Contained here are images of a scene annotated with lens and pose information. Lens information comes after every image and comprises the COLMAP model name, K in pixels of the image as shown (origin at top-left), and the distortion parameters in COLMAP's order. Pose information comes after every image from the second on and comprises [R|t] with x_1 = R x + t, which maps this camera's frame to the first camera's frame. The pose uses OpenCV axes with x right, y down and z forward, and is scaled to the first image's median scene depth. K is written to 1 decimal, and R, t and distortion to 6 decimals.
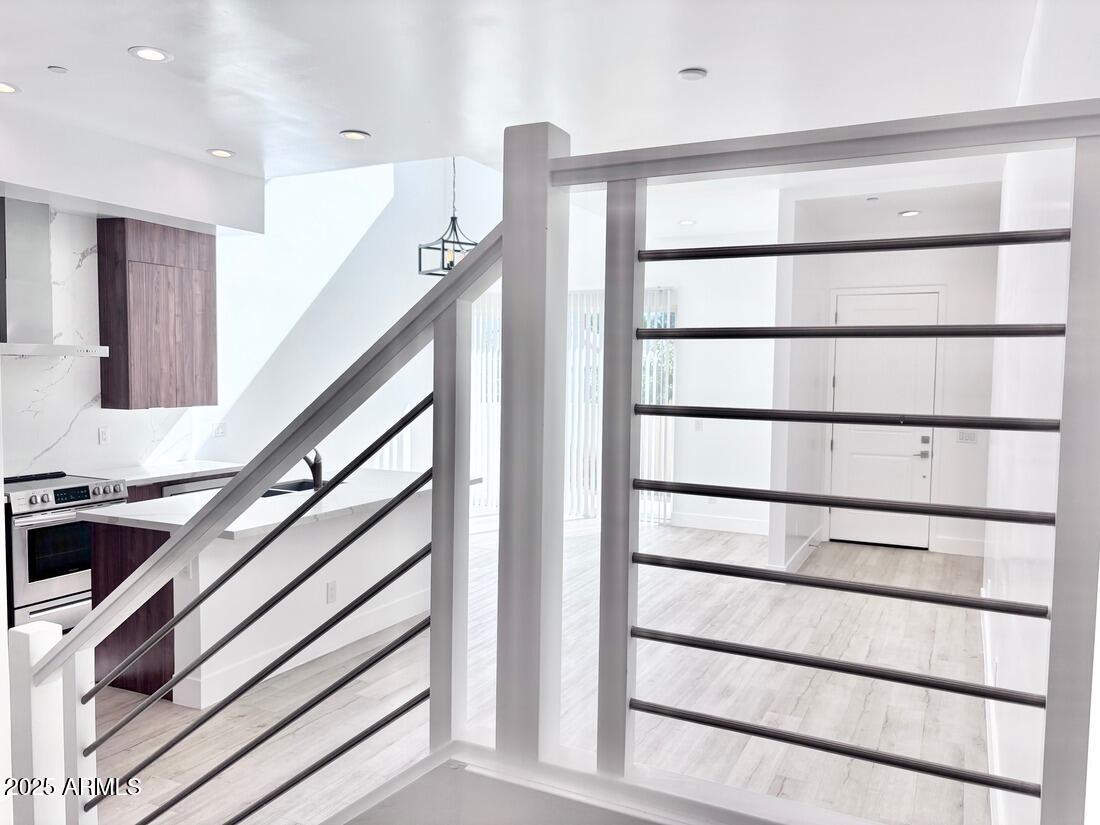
lens RADIAL K [[838.7, 0, 553.5], [0, 838.7, 412.5], [0, 0, 1]] dist [0.067198, -0.068089]
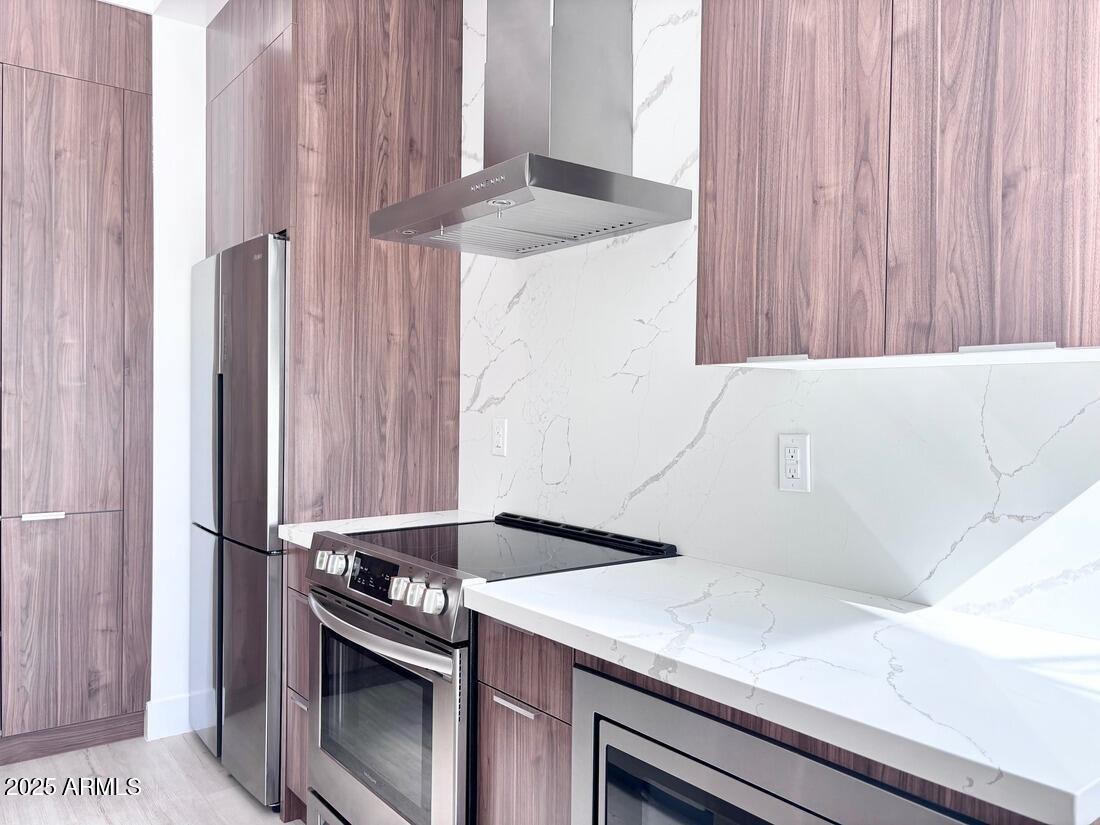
lens RADIAL K [[838.7, 0, 553.5], [0, 838.7, 412.5], [0, 0, 1]] dist [0.067198, -0.068089]
pose [[-0.438225, -0.010083, -0.898809, -0.225051], [-0.063095, 0.997816, 0.019569, 0.009521], [0.896648, 0.065286, -0.437904, 1.035406]]
